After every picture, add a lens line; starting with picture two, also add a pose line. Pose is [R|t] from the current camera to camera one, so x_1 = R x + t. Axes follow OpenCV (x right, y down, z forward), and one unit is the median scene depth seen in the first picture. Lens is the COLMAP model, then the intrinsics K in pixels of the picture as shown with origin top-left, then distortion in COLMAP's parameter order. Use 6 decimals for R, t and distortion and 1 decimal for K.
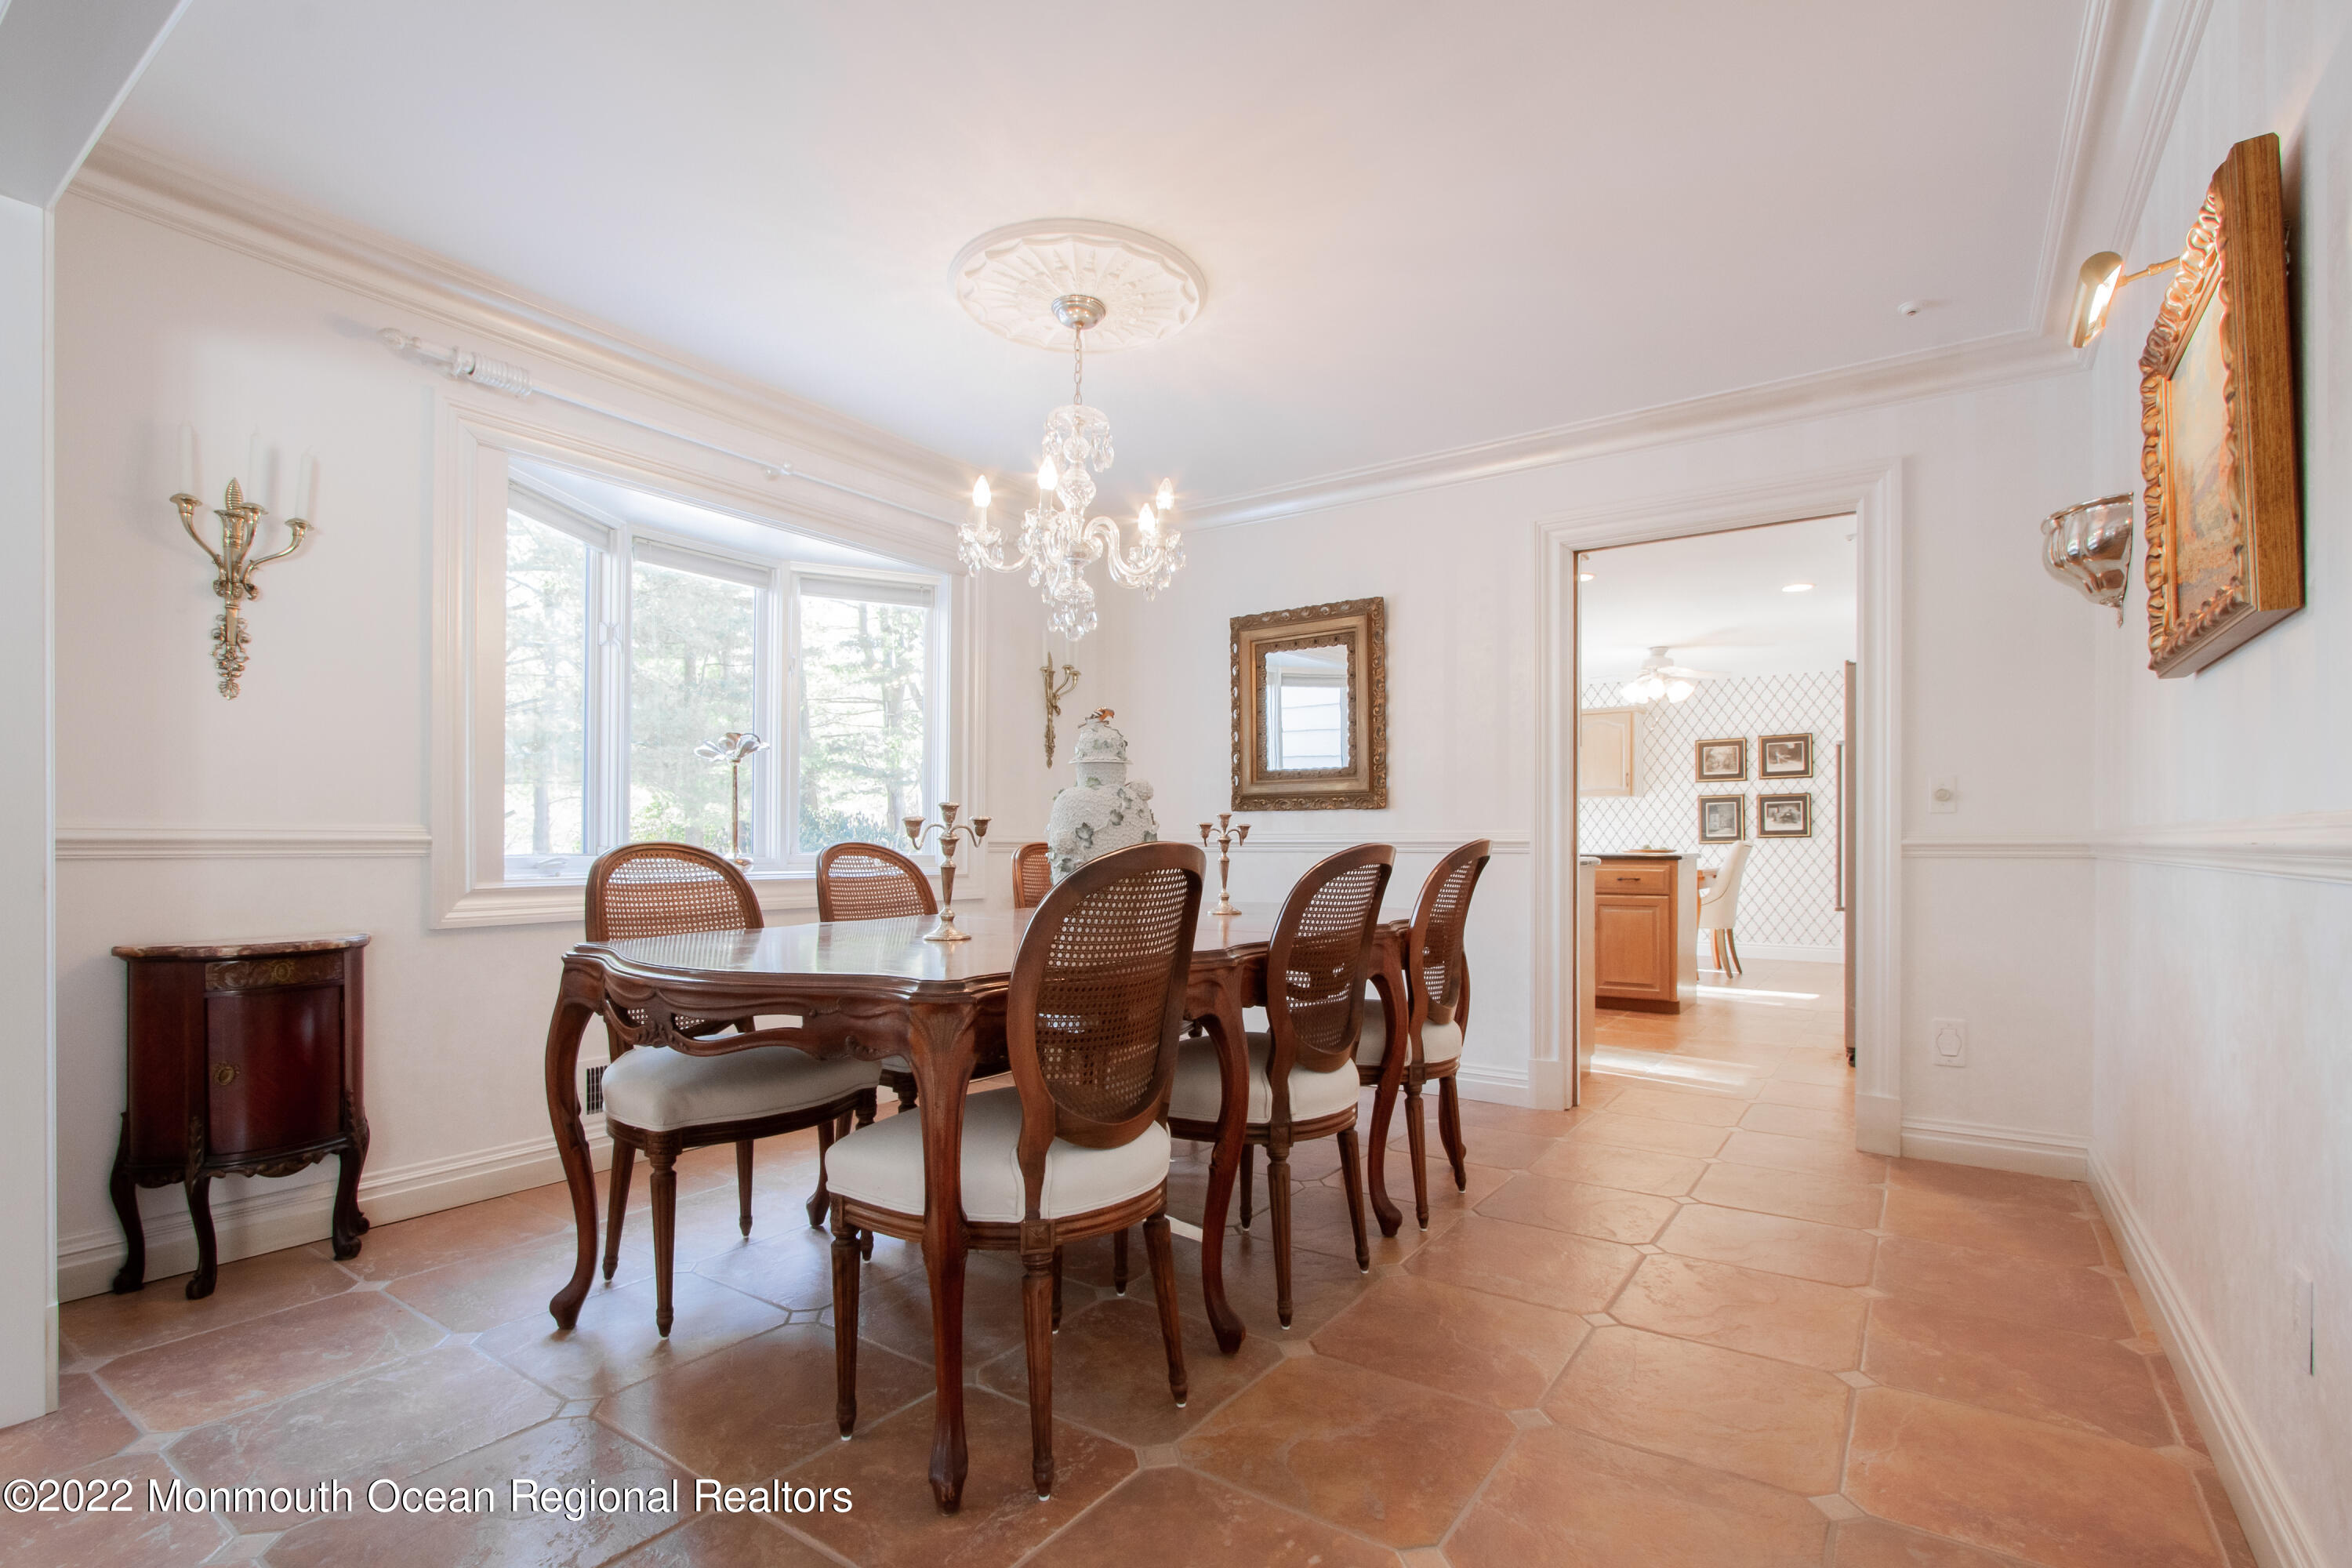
lens RADIAL K [[1098.0, 0, 1176.5], [0, 1098.0, 844.9], [0, 0, 1]] dist [-0.013337, 0.000919]
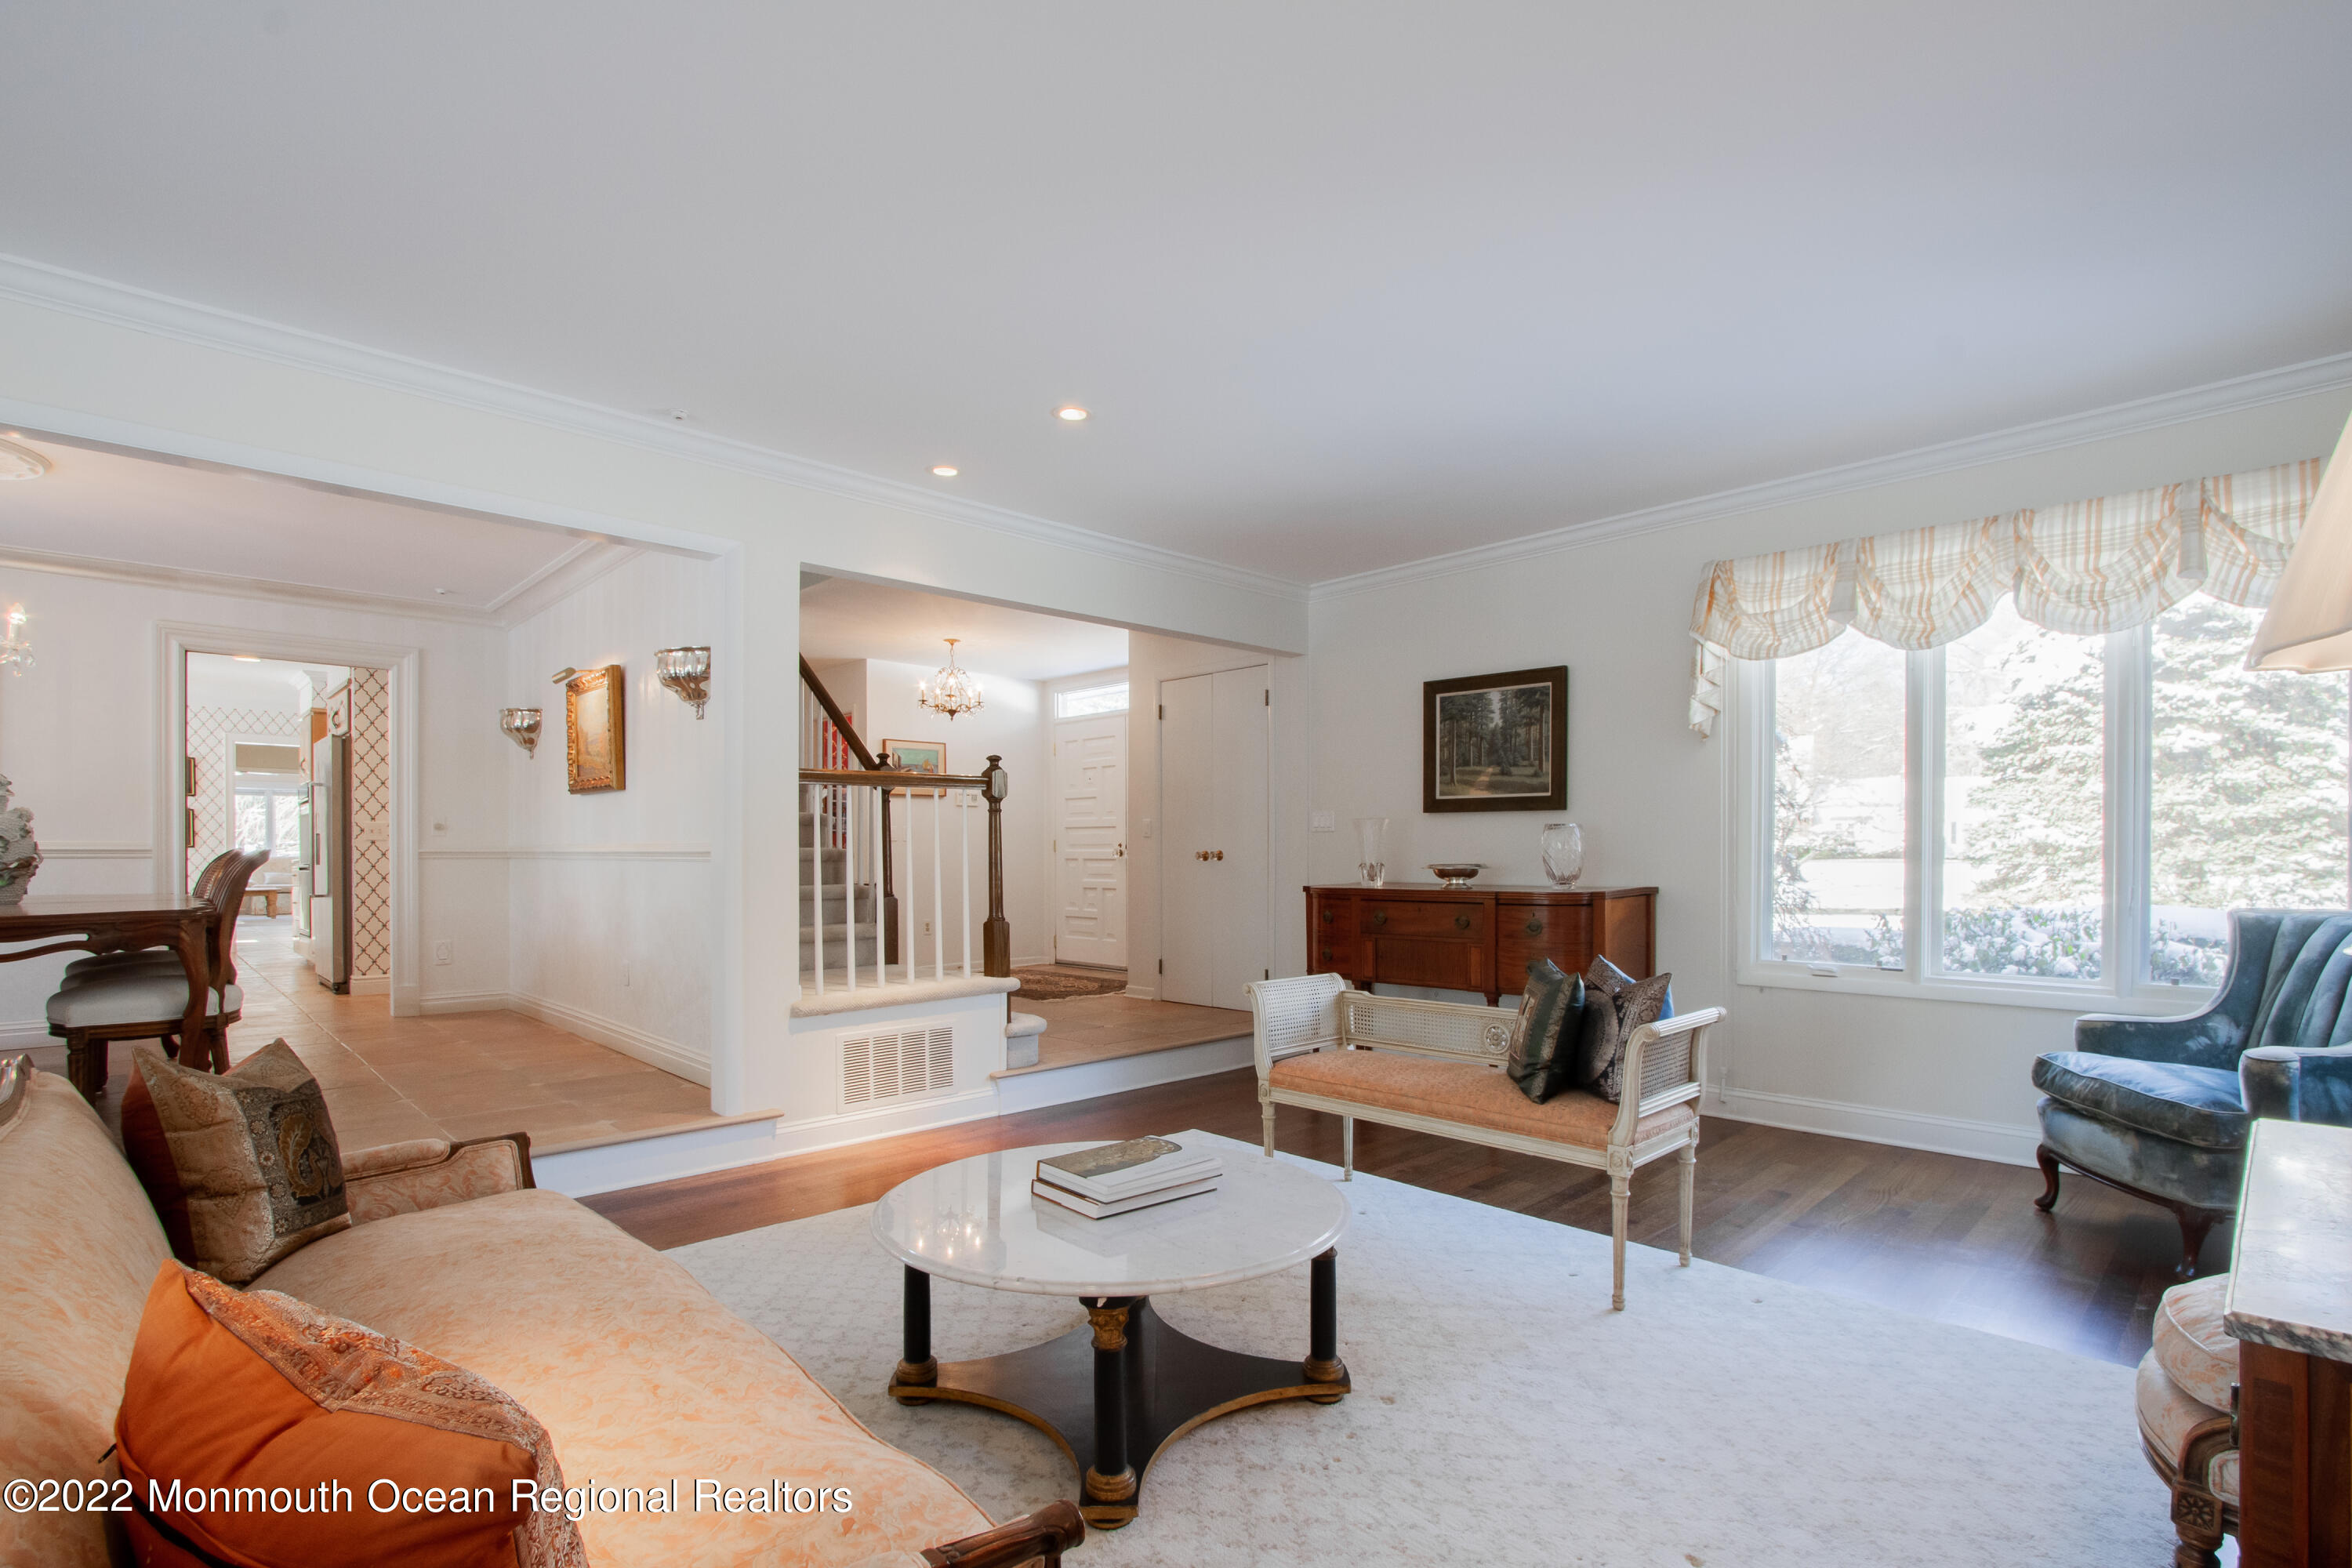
lens RADIAL K [[1098.0, 0, 1223.3], [0, 1098.0, 856.6], [0, 0, 1]] dist [-0.013337, 0.000919]
pose [[0.161429, -0.001915, 0.986883, -1.203607], [0.003196, 0.999994, 0.001418, 0.011004], [-0.986879, 0.002925, 0.161434, -0.847138]]
